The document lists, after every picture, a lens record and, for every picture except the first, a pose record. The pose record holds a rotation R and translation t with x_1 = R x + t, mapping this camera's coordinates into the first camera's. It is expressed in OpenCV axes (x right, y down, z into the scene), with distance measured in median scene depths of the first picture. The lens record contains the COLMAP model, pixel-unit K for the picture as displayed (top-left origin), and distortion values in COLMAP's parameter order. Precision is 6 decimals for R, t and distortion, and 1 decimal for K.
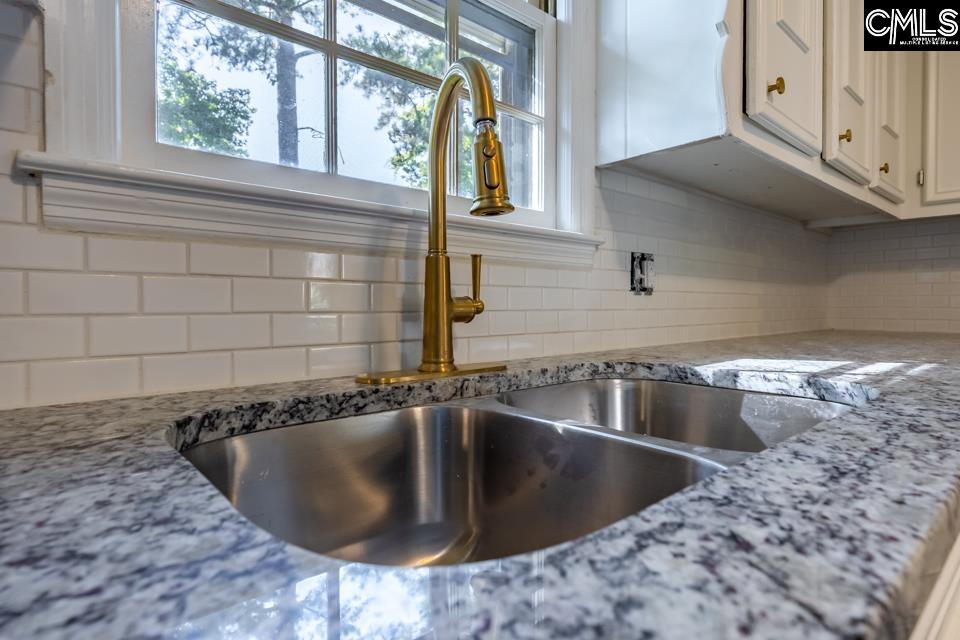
lens RADIAL K [[499.7, 0, 478.1], [0, 499.7, 316.1], [0, 0, 1]] dist [-0.000876, -0.000055]
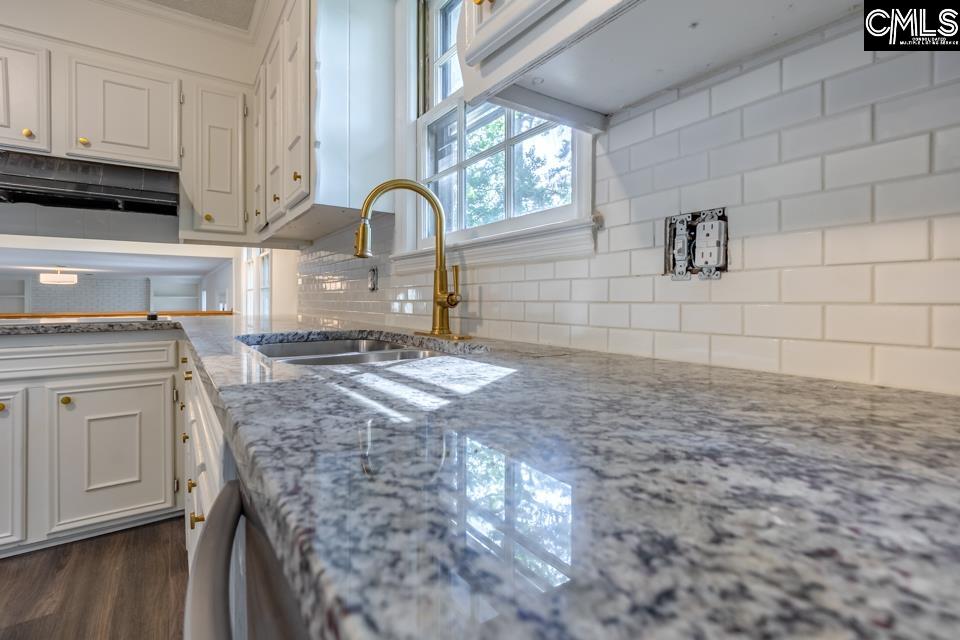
lens RADIAL K [[440.0, 0, 478.2], [0, 440.0, 301.5], [0, 0, 1]] dist [-0.002279, 0.000838]
pose [[-0.100616, 0.011195, -0.994862, 1.378005], [-0.015952, 0.999790, 0.012864, -0.027547], [0.994797, 0.017165, -0.100417, 1.211679]]
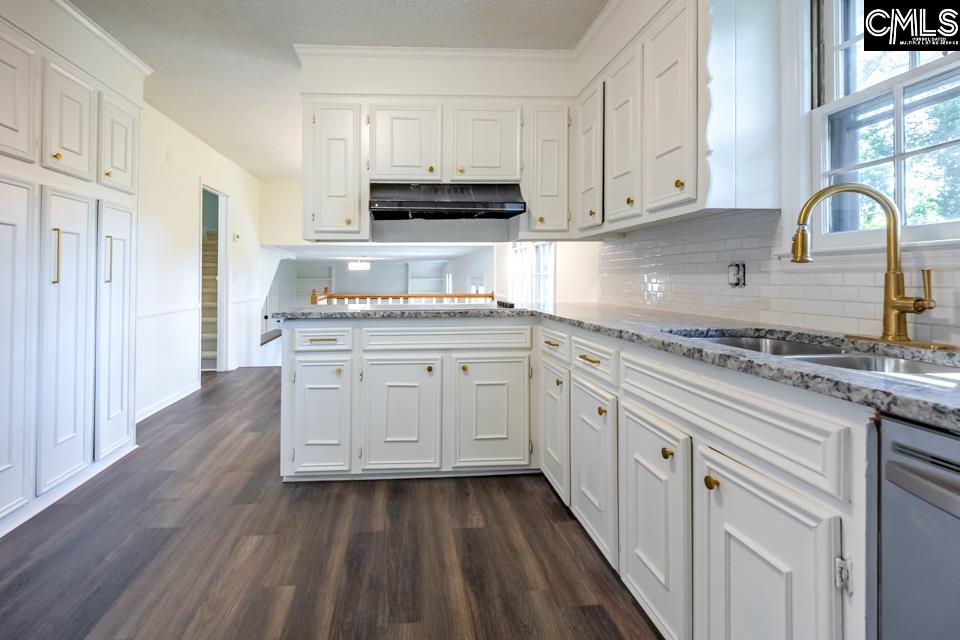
lens RADIAL K [[464.6, 0, 442.8], [0, 464.6, 274.4], [0, 0, 1]] dist [-0.005595, -0.001087]
pose [[-0.594272, -0.002061, -0.804262, 1.959625], [-0.008110, 0.999961, 0.003431, -0.099720], [0.804223, 0.008561, -0.594266, 0.653811]]
